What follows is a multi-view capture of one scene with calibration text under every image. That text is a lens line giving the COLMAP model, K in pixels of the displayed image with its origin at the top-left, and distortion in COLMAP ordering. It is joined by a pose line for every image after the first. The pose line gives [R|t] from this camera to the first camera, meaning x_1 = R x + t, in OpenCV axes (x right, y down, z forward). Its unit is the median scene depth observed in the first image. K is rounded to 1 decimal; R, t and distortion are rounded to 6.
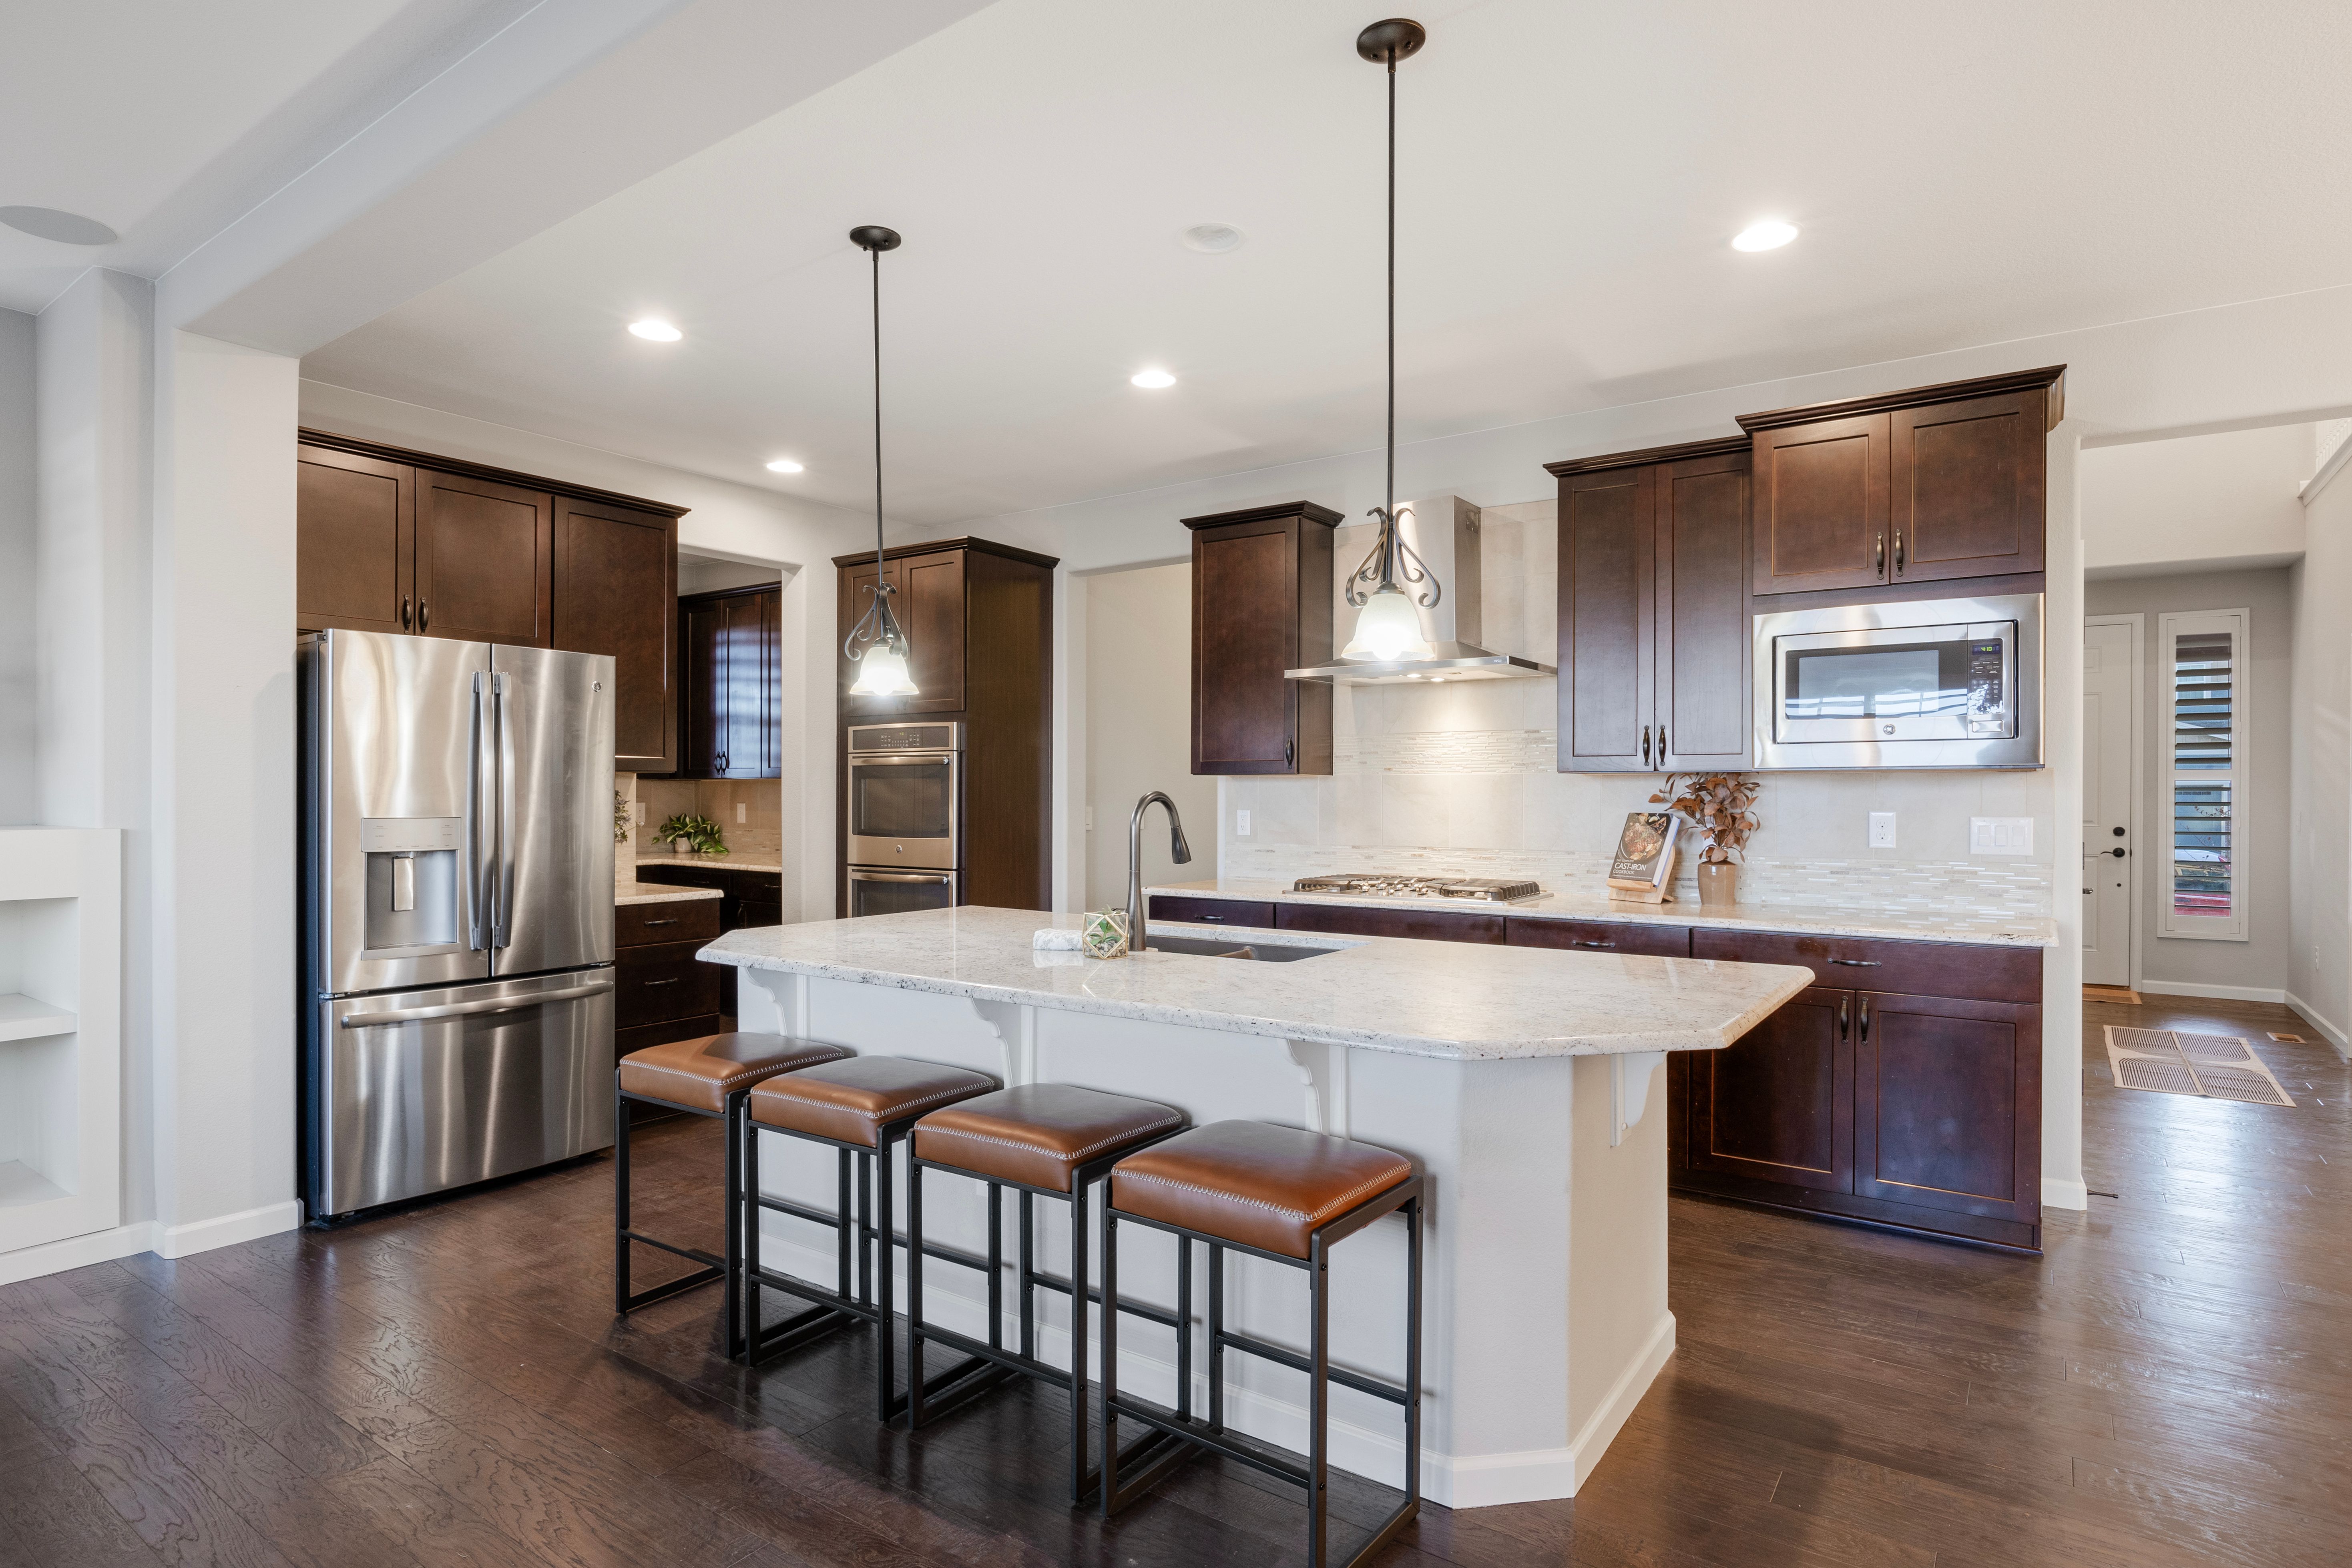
lens RADIAL K [[1237.1, 0, 1162.0], [0, 1237.1, 813.6], [0, 0, 1]] dist [-0.006785, -0.000346]
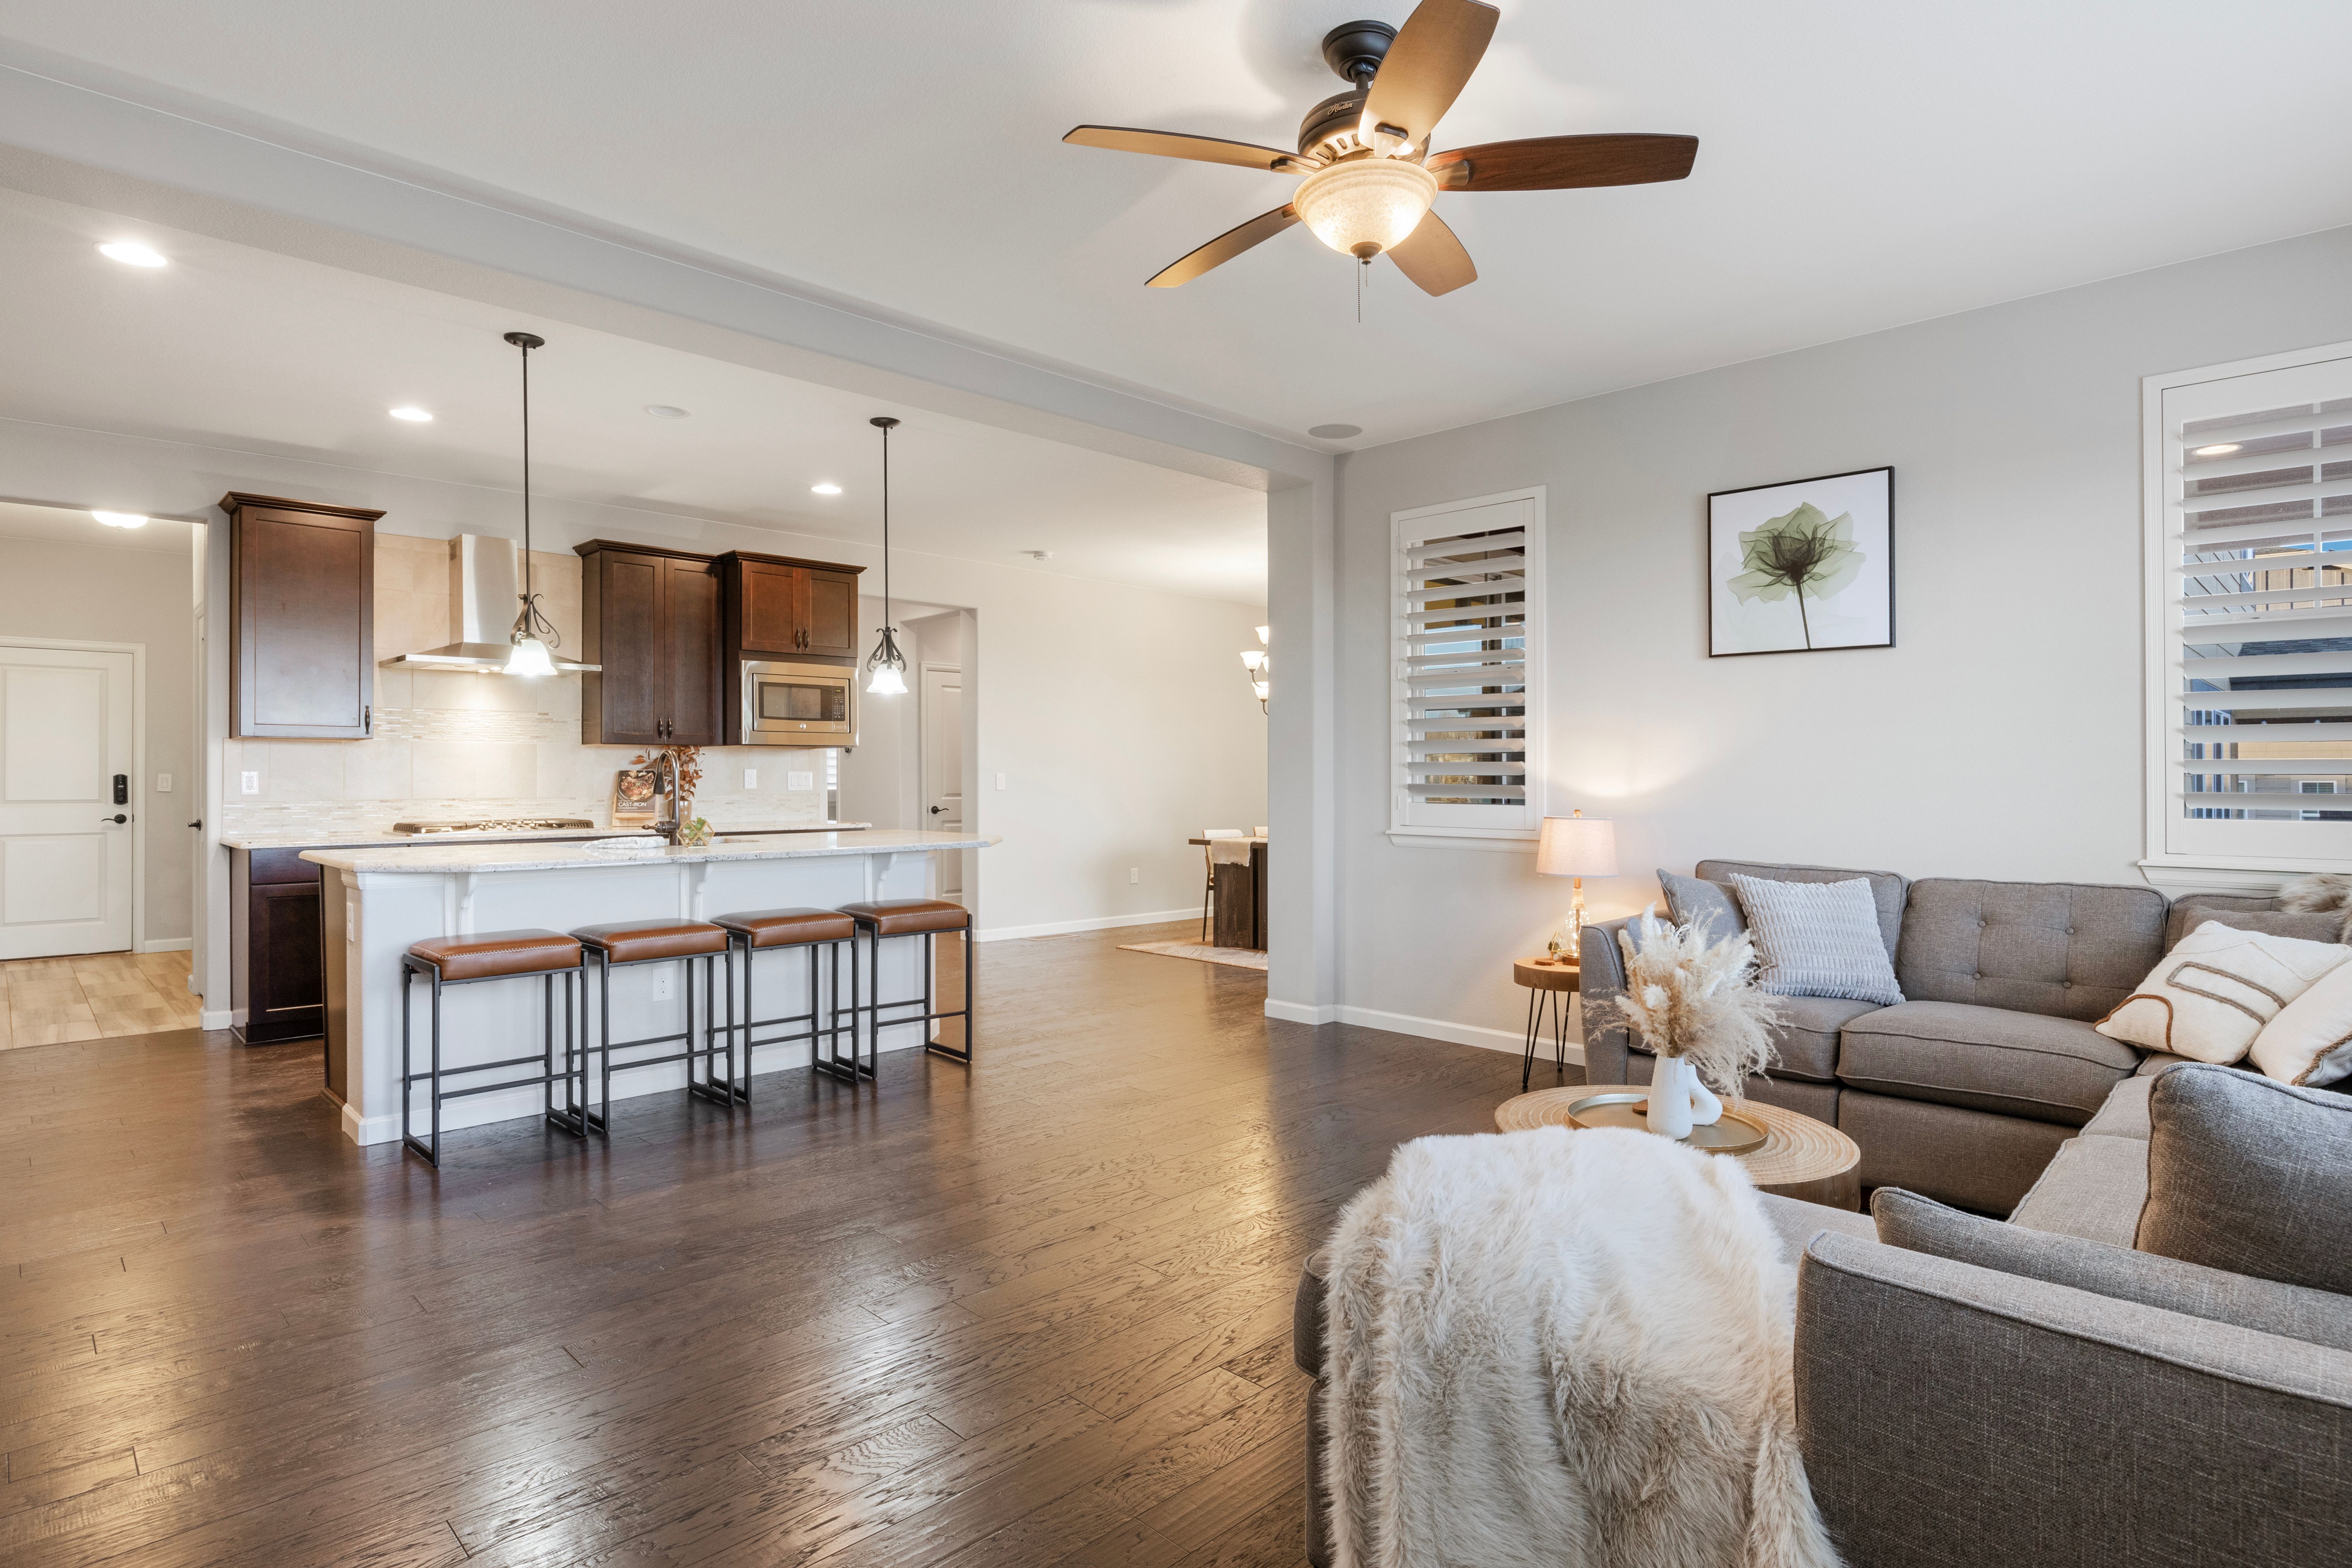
lens RADIAL K [[1237.1, 0, 1201.9], [0, 1237.1, 777.0], [0, 0, 1]] dist [-0.006785, -0.000346]
pose [[0.149380, 0.000506, 0.988780, -1.081428], [0.017119, 0.999849, -0.003098, 0.025687], [-0.988632, 0.017390, 0.149349, 0.047553]]
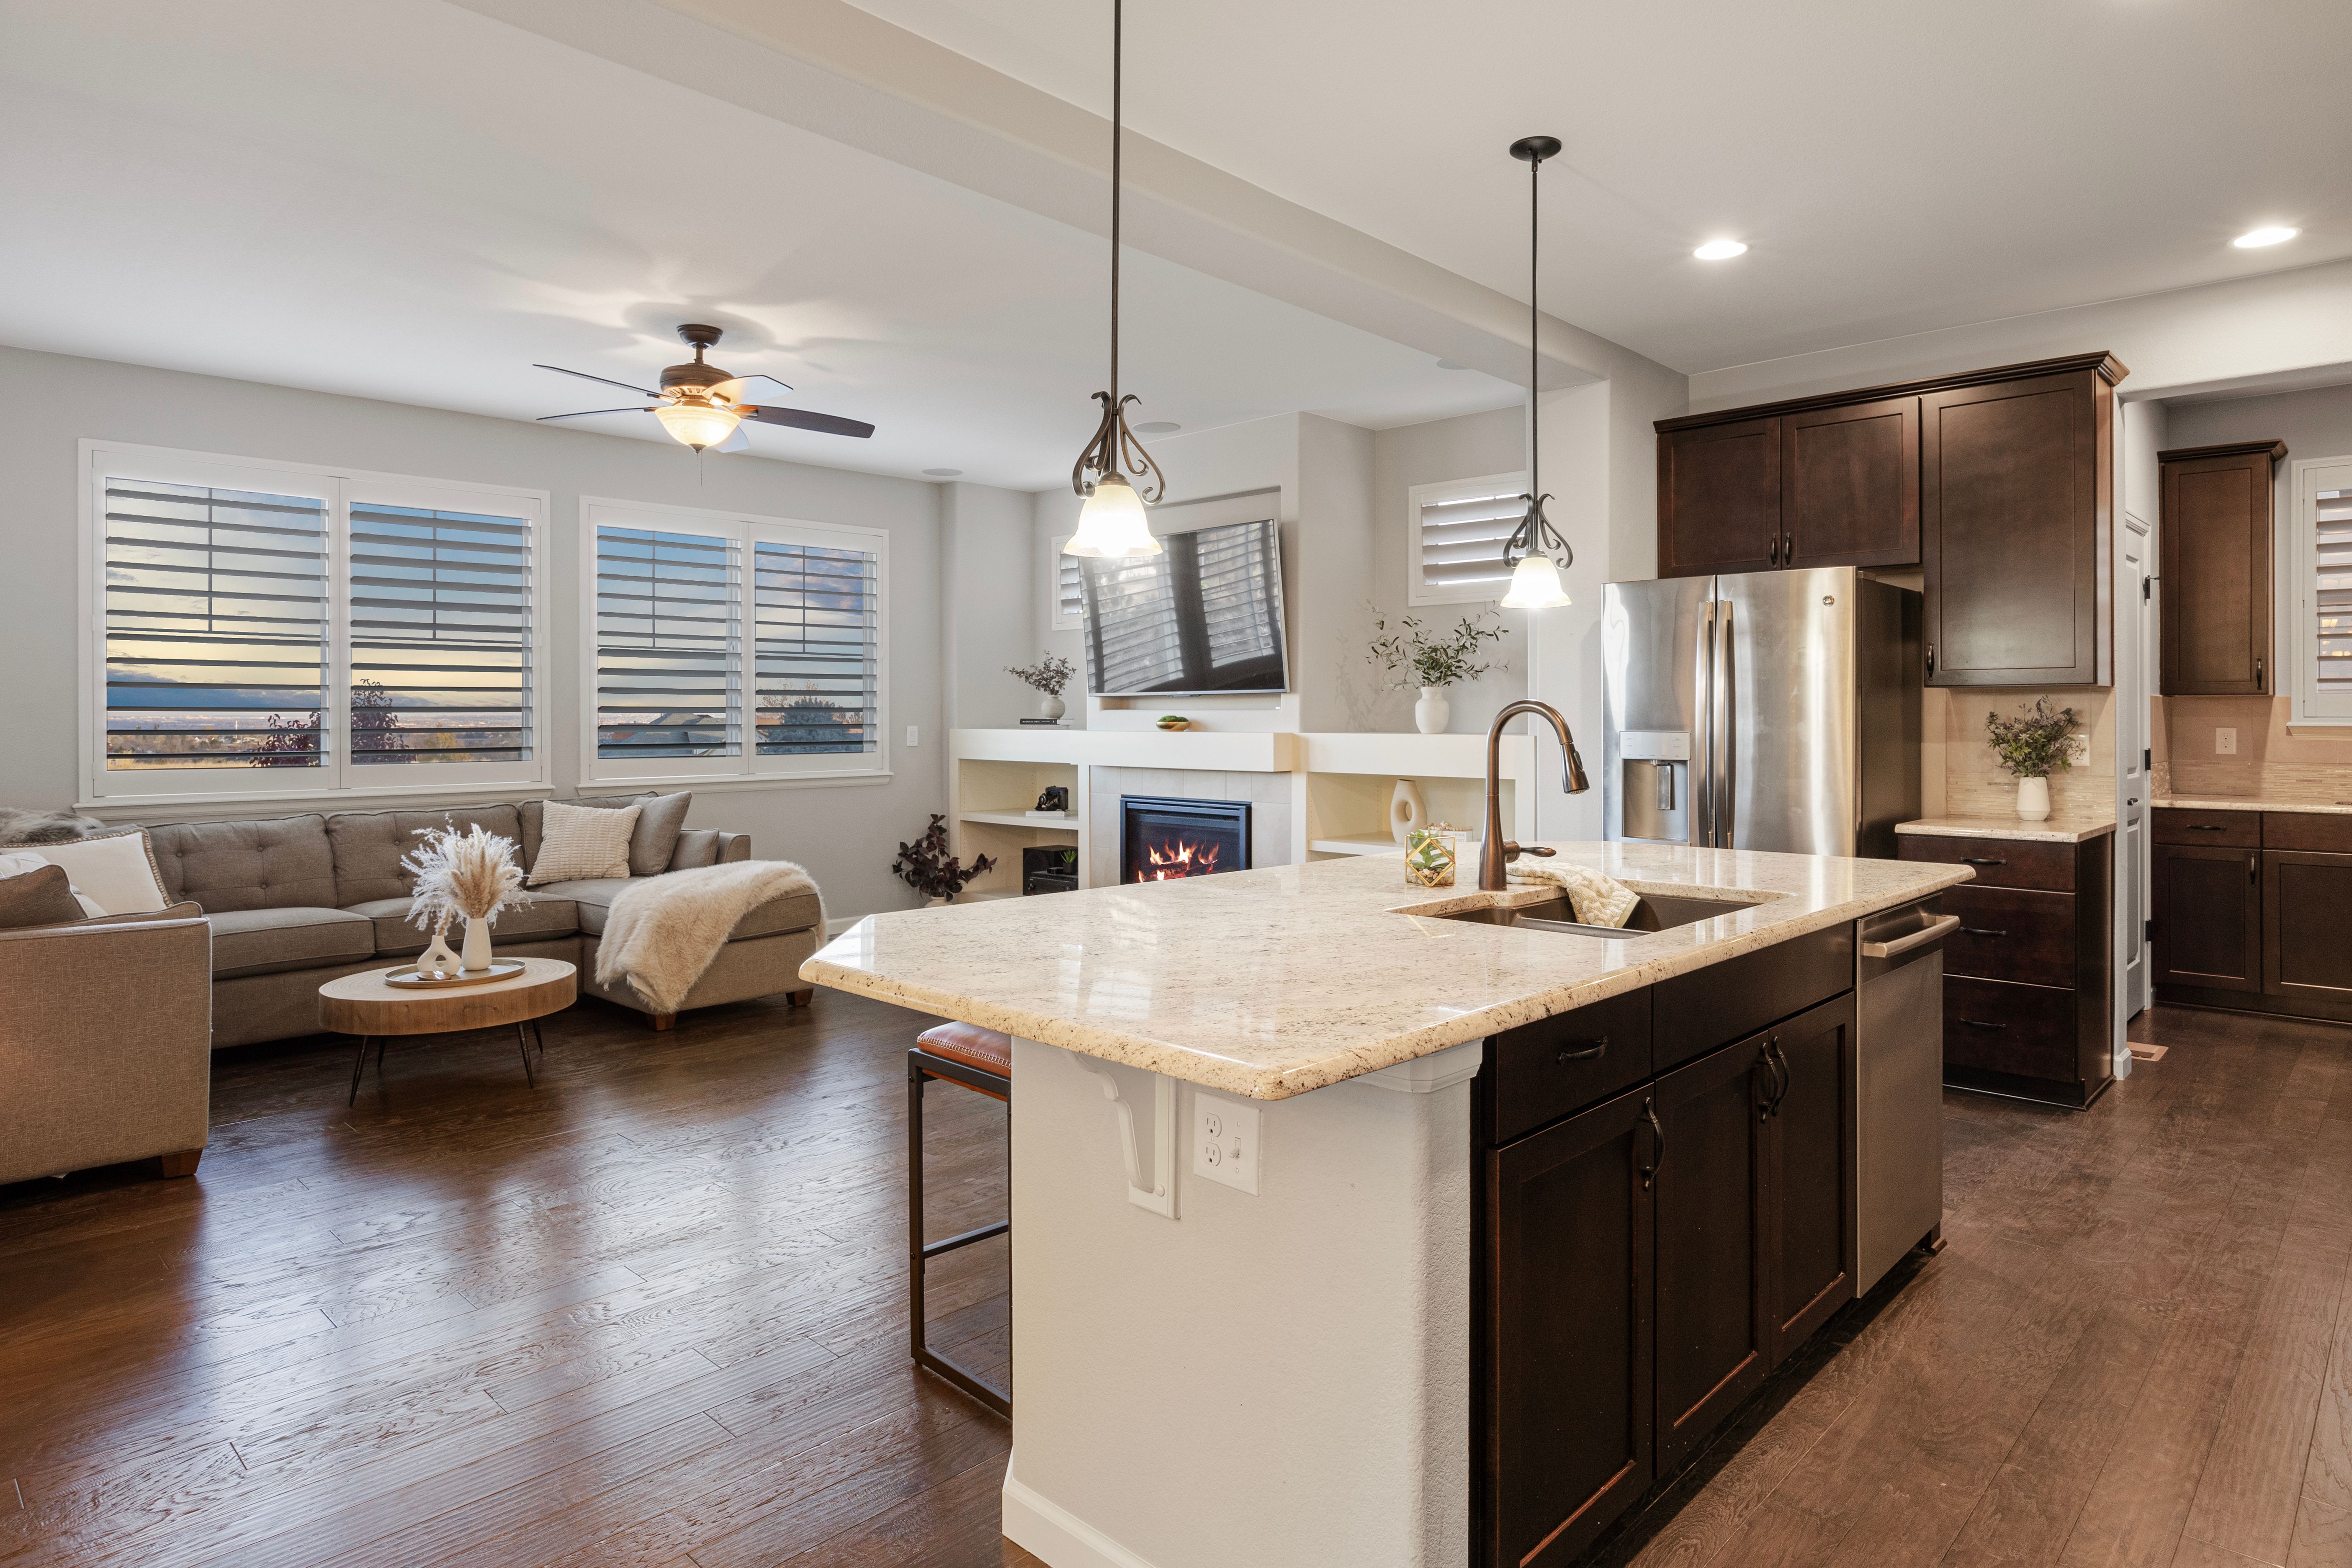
lens RADIAL K [[1315.6, 0, 1198.4], [0, 1315.6, 715.5], [0, 0, 1]] dist [-0.010012, 0.000496]
pose [[-0.129501, -0.003685, -0.991572, 0.632489], [-0.015433, 0.999879, -0.001700, -0.002600], [0.991459, 0.015083, -0.129542, 0.645741]]
